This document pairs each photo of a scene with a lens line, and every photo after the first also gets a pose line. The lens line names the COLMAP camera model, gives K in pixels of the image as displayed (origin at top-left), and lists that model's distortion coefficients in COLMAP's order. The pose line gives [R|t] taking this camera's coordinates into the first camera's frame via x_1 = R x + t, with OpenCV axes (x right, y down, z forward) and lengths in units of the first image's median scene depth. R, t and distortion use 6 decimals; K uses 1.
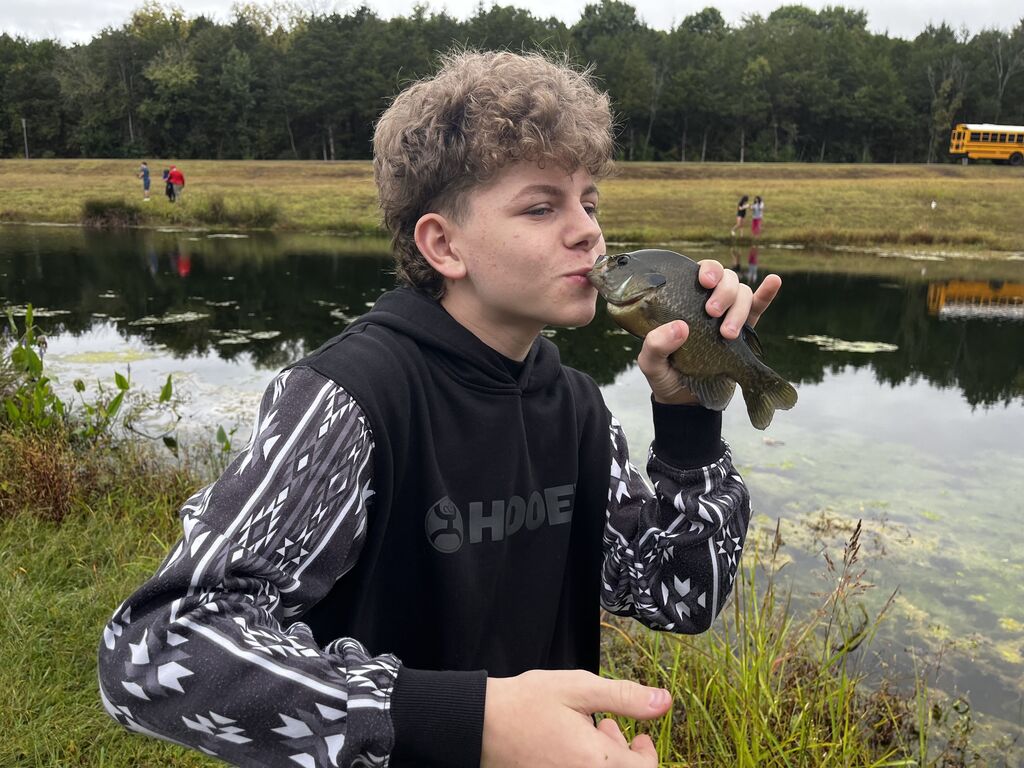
lens RADIAL K [[791.8, 0, 512.0], [0, 791.8, 384.0], [0, 0, 1]] dist [0.051178, -0.098103]
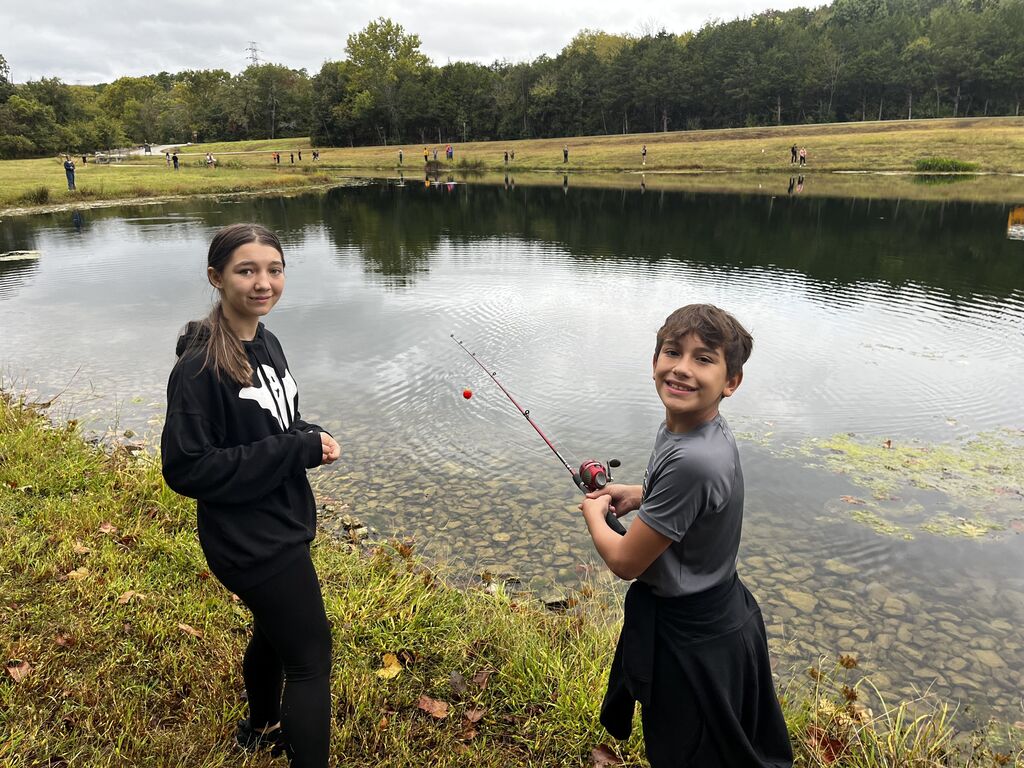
lens RADIAL K [[791.8, 0, 512.0], [0, 791.8, 384.0], [0, 0, 1]] dist [0.051178, -0.098103]
pose [[0.797249, 0.134292, -0.588523, 0.645192], [-0.109131, 0.990940, 0.078282, 0.131422], [0.593704, 0.001816, 0.804681, -0.473982]]
